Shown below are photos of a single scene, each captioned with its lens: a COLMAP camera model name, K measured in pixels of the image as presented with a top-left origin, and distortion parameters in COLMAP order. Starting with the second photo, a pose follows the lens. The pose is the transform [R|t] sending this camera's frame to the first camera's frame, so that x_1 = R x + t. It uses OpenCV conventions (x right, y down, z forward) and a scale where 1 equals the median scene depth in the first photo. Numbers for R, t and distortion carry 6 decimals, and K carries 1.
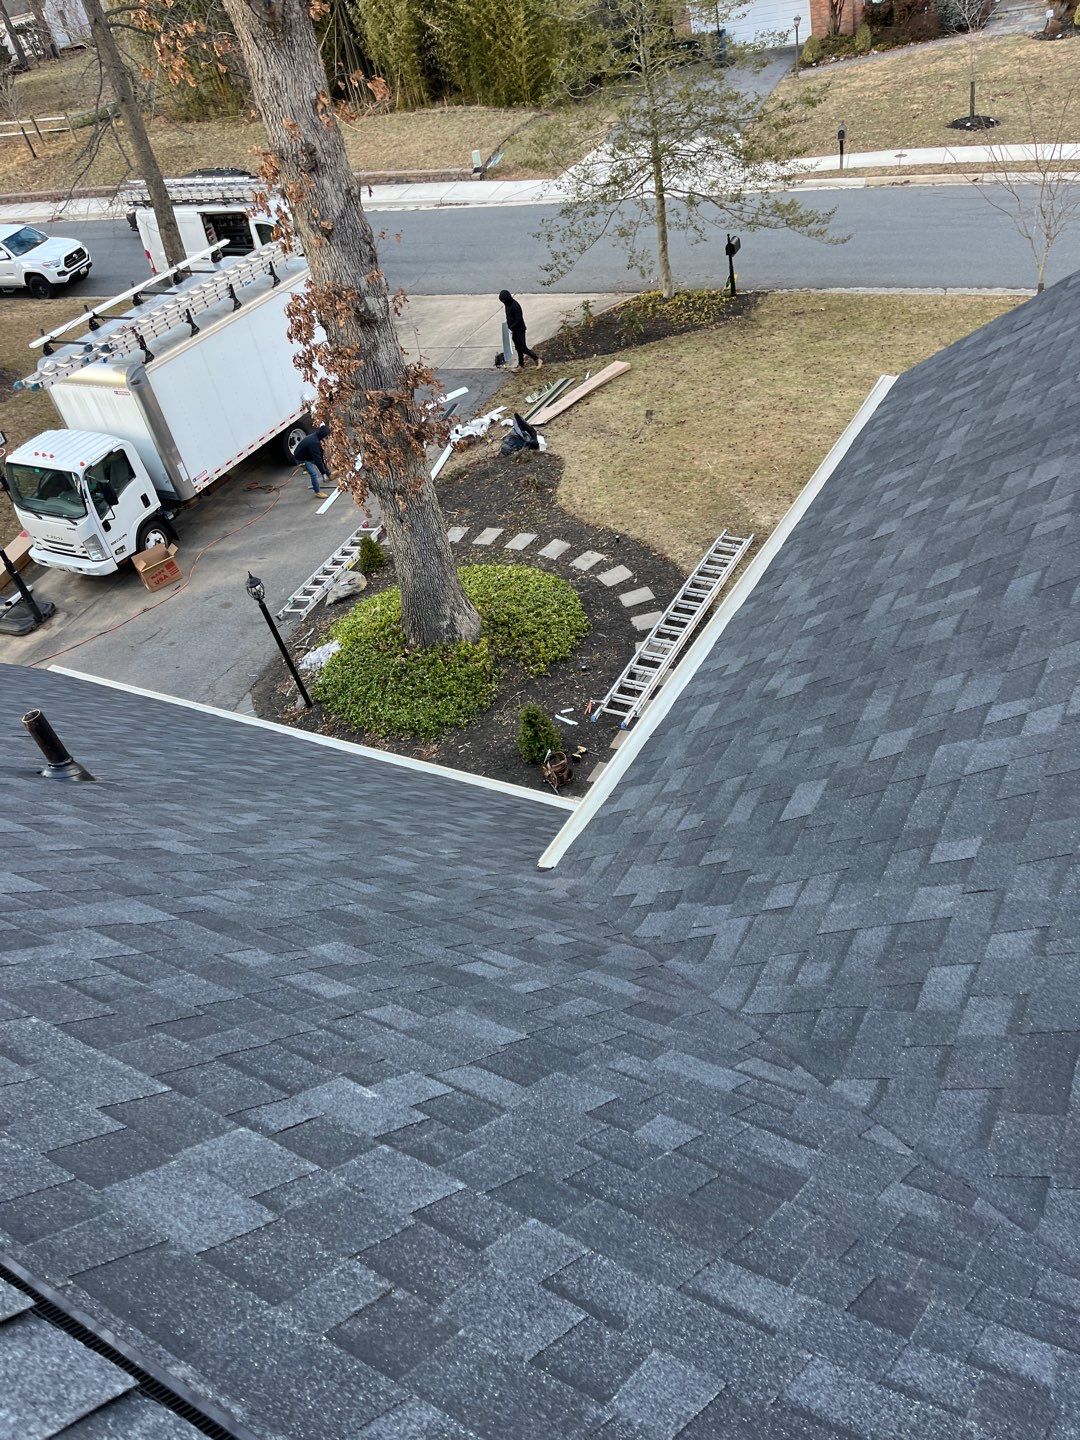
lens RADIAL K [[1091.6, 0, 519.3], [0, 1091.6, 704.2], [0, 0, 1]] dist [0.091391, -0.115638]
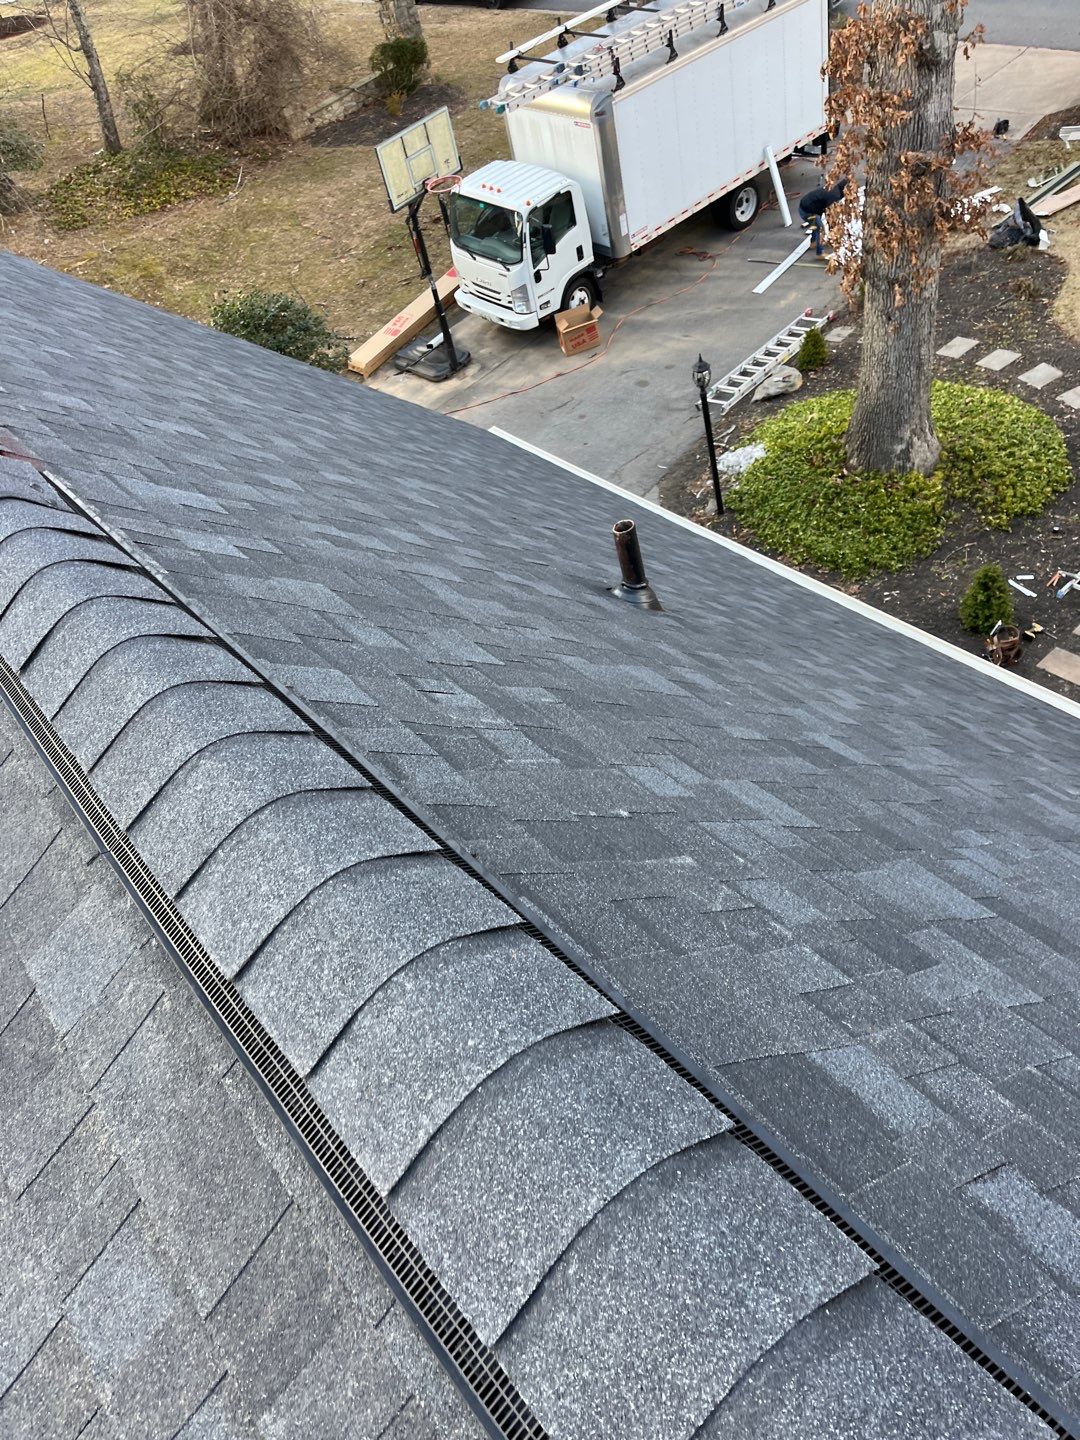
lens RADIAL K [[1091.6, 0, 510.8], [0, 1091.6, 717.6], [0, 0, 1]] dist [0.091391, -0.115638]
pose [[0.939023, 0.239176, -0.247044, -0.072369], [-0.185281, 0.957180, 0.222434, -0.005558], [0.289667, -0.163098, 0.943129, 0.038259]]
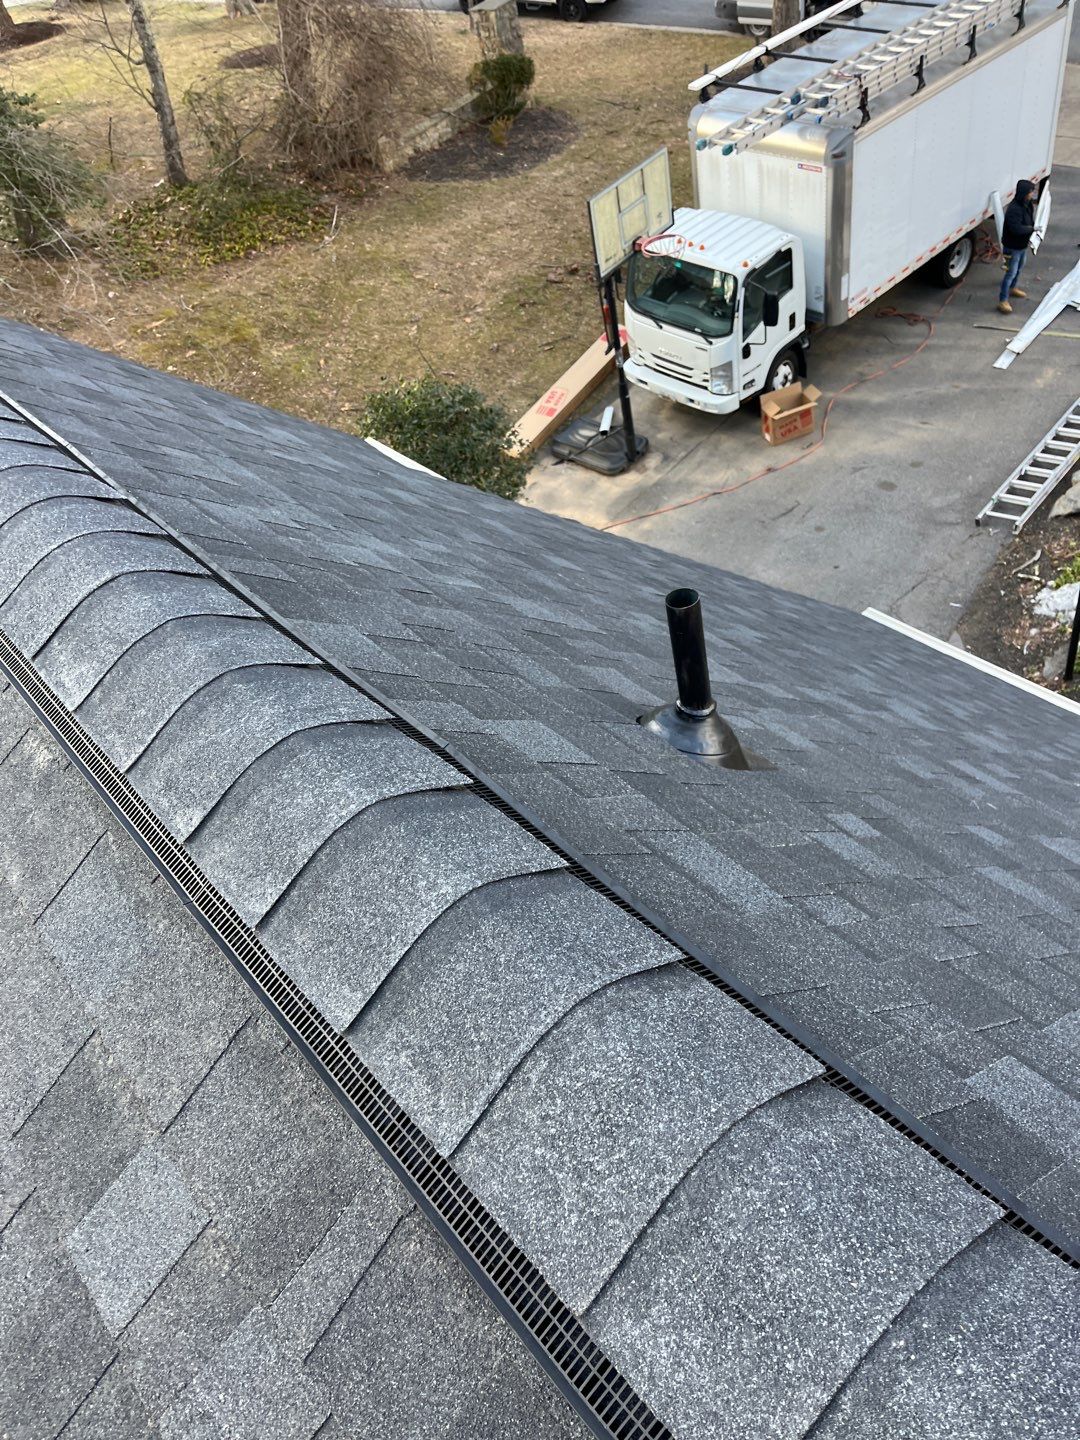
lens RADIAL K [[1091.6, 0, 528.0], [0, 1091.6, 721.8], [0, 0, 1]] dist [0.091391, -0.115638]
pose [[0.950309, 0.228840, -0.211056, -0.303762], [-0.184306, 0.959958, 0.210978, -0.048429], [0.250885, -0.161596, 0.954434, 0.185824]]
